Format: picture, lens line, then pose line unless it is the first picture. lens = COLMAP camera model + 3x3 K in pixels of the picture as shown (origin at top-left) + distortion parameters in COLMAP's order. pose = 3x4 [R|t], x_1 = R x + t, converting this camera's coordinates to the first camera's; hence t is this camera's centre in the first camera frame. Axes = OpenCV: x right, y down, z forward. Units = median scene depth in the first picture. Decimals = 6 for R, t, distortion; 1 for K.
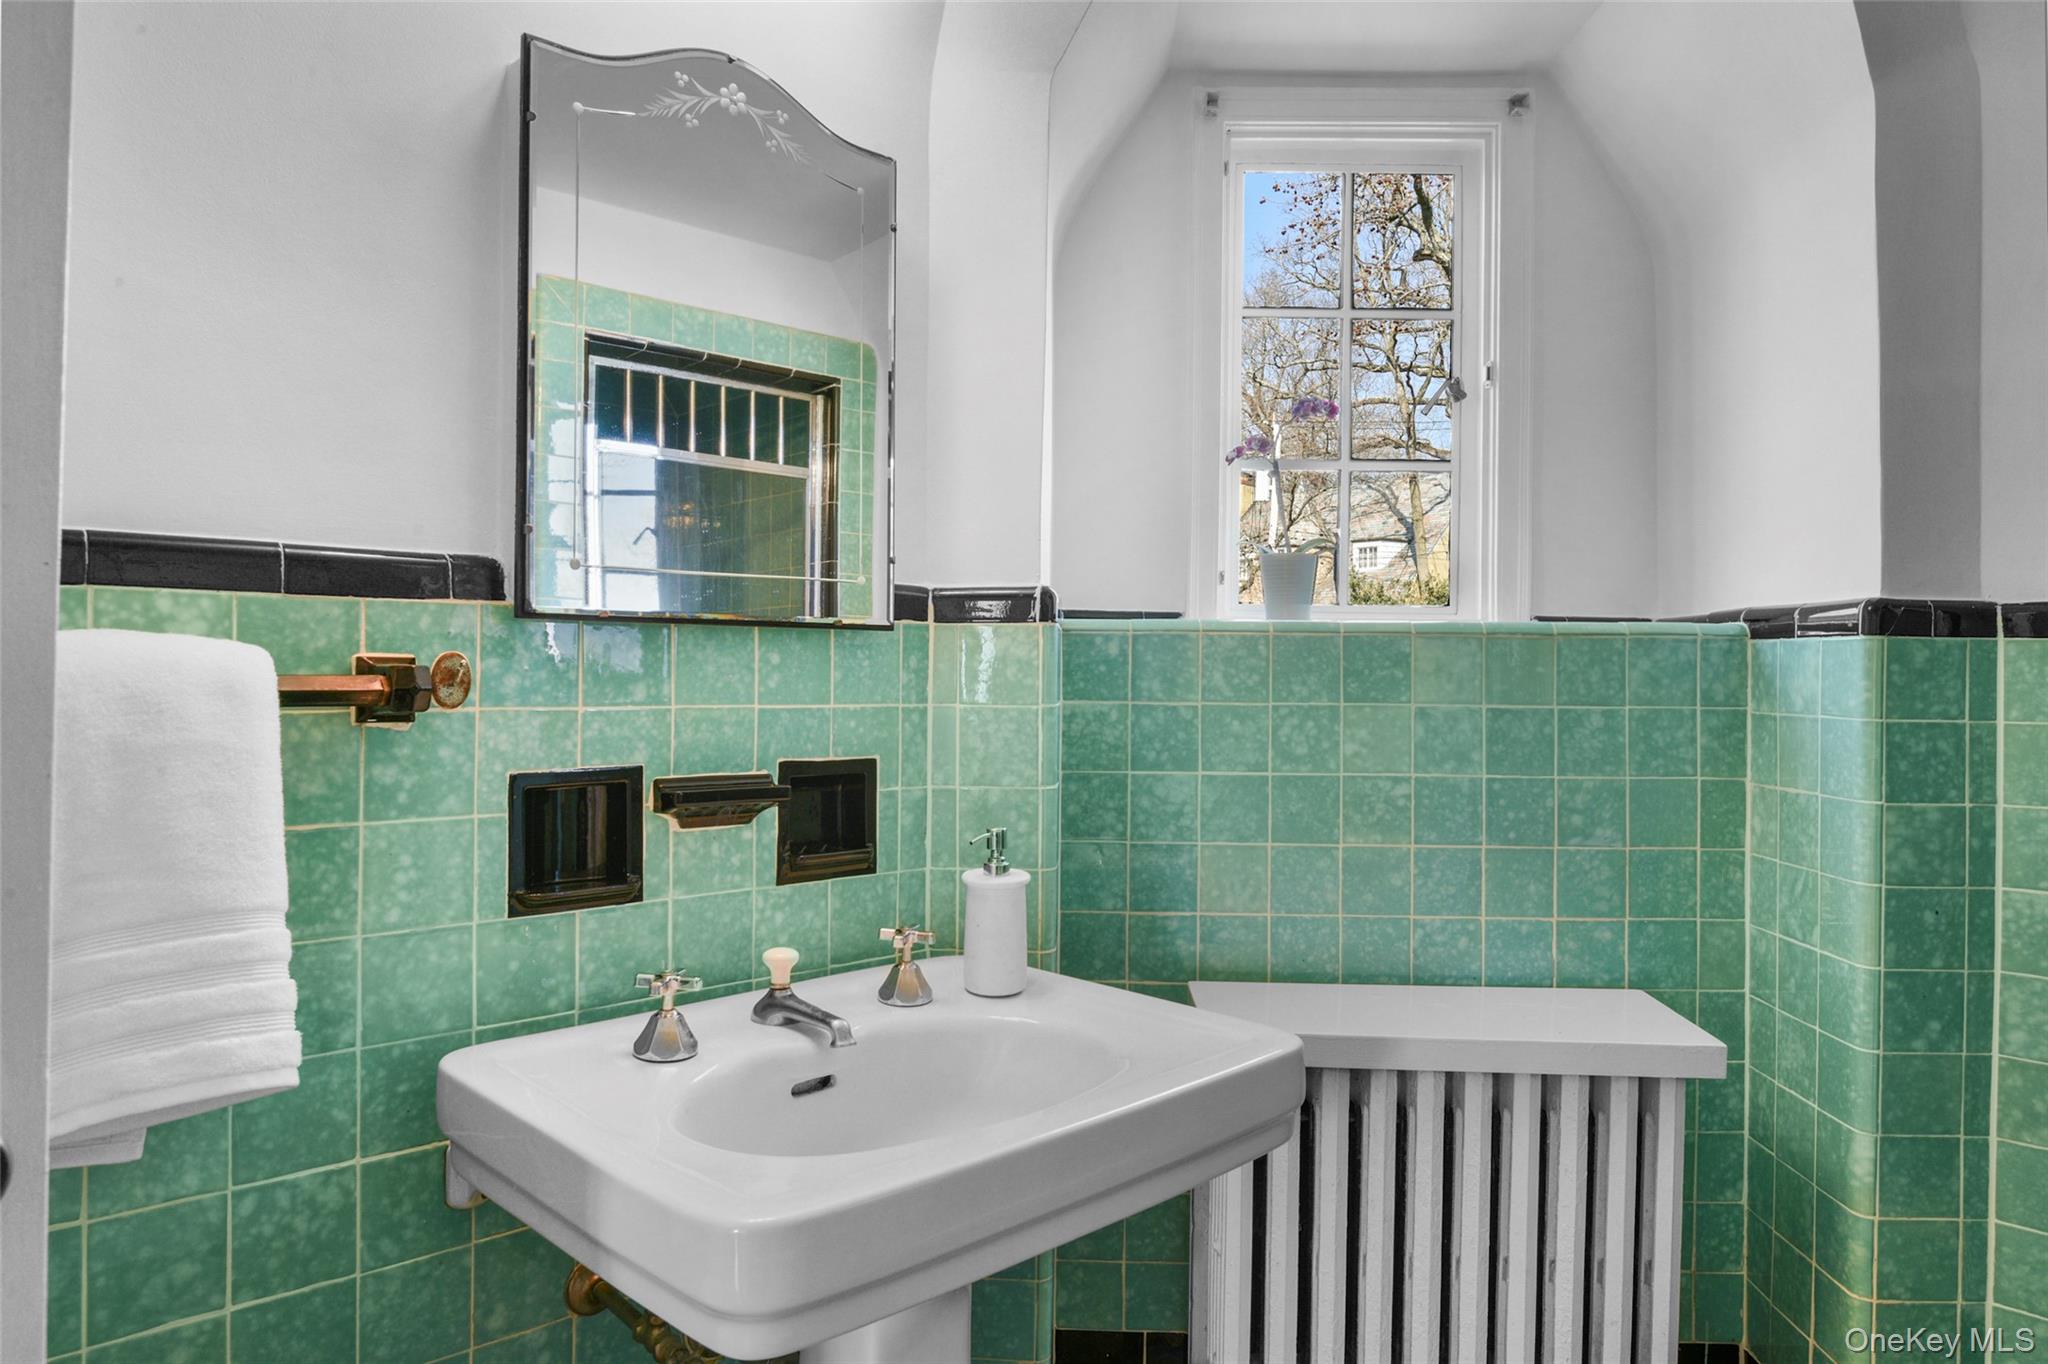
lens RADIAL K [[1314.5, 0, 1025.8], [0, 1314.5, 660.5], [0, 0, 1]] dist [-0.016465, -0.004338]
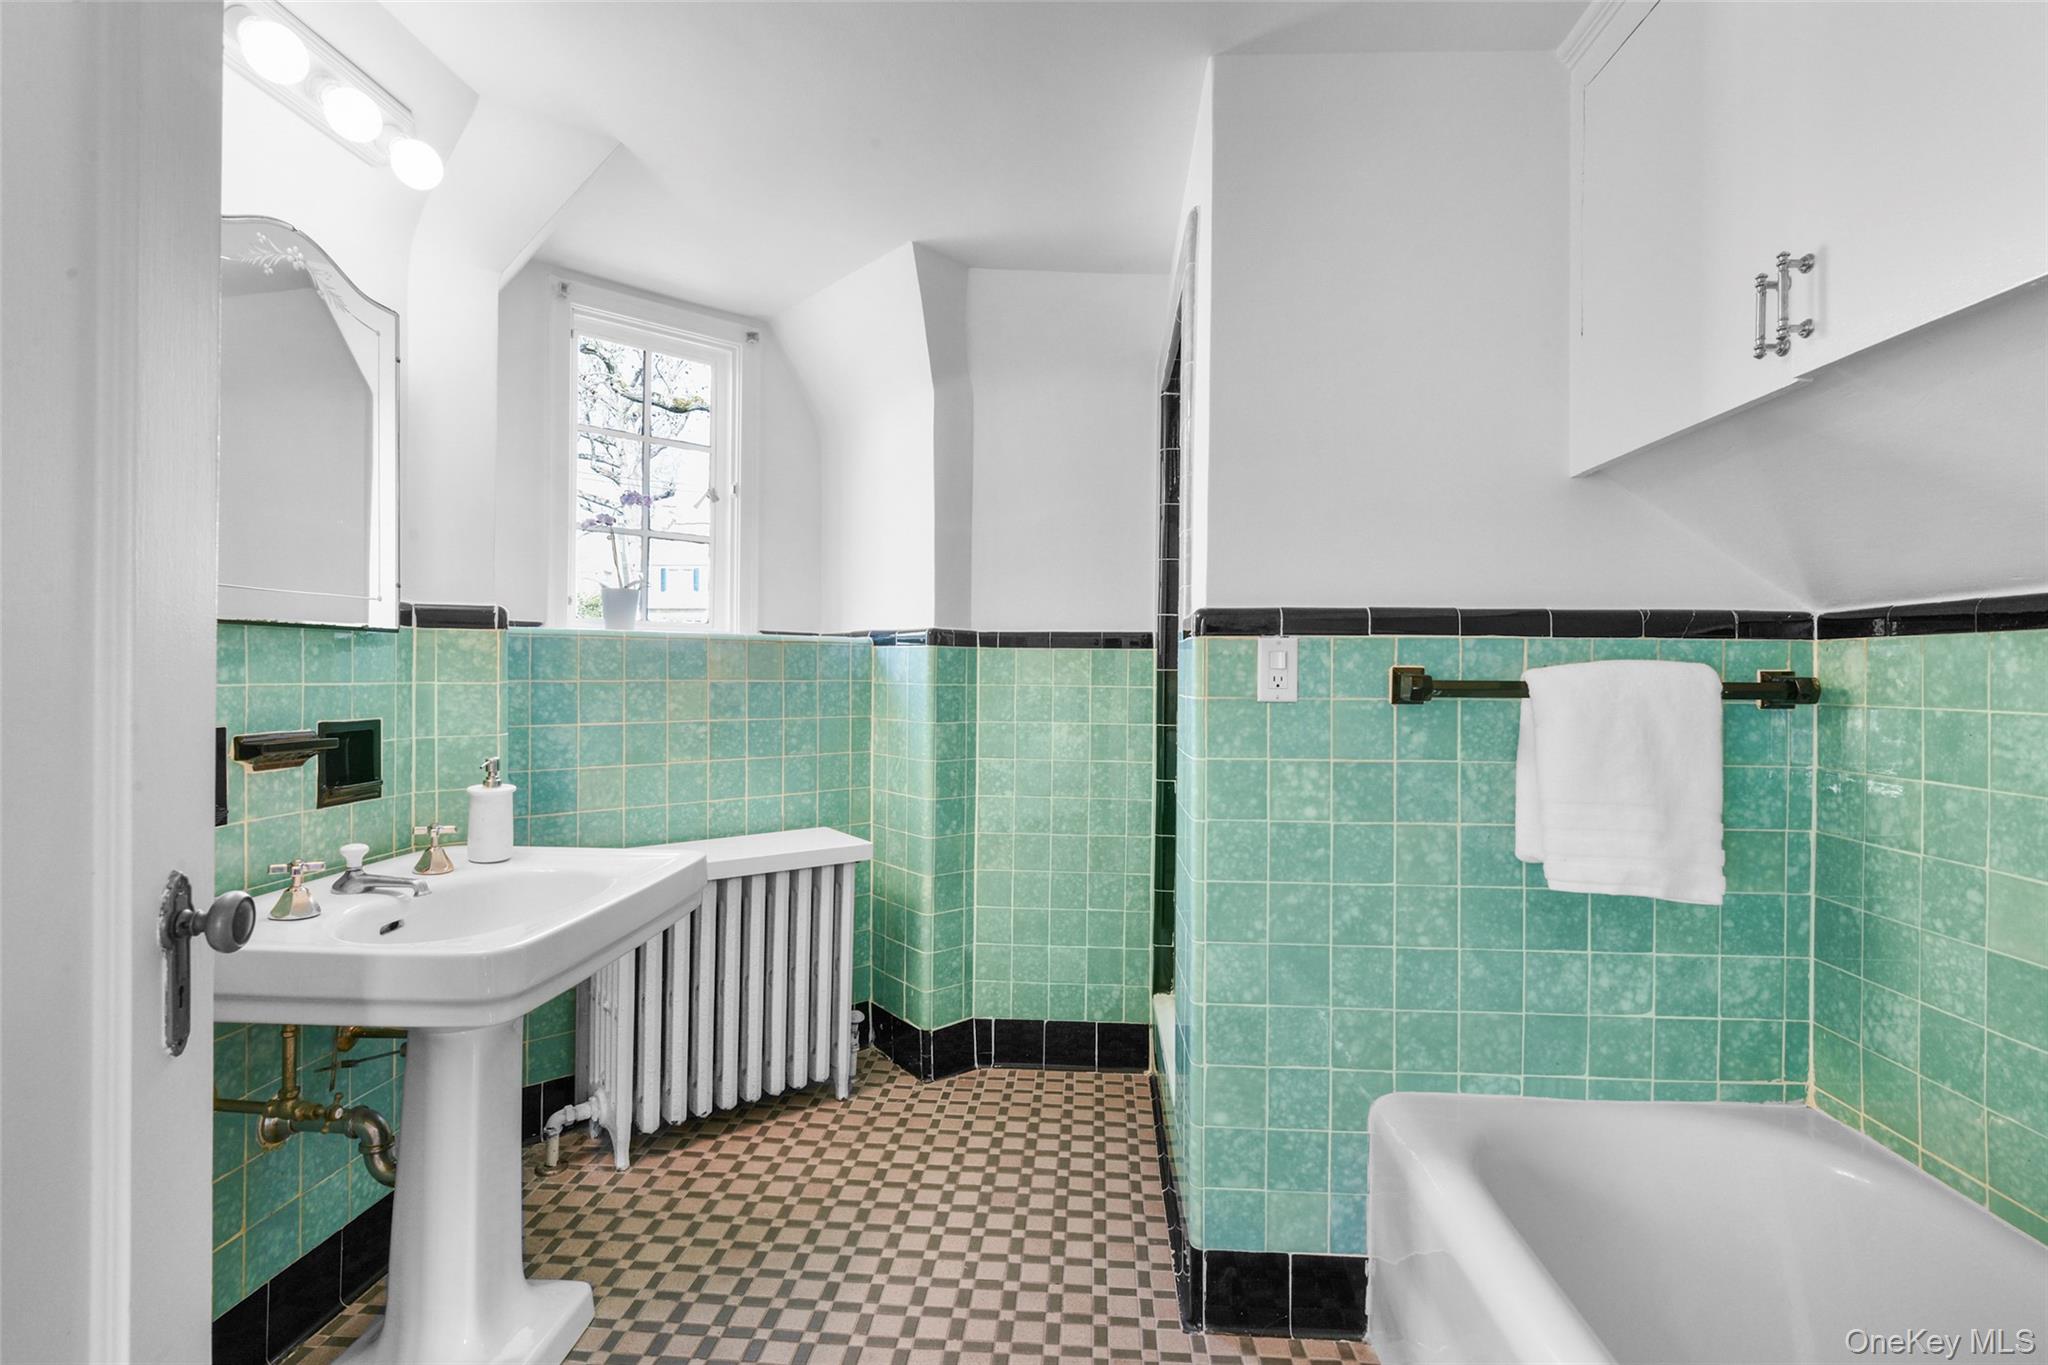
lens RADIAL K [[967.0, 0, 1034.0], [0, 967.0, 663.9], [0, 0, 1]] dist [0.000328, 0.002185]
pose [[0.732574, 0.001631, 0.680685, -0.296799], [-0.008064, 0.999948, 0.006282, -0.000094], [-0.680640, -0.010092, 0.732549, -0.271271]]
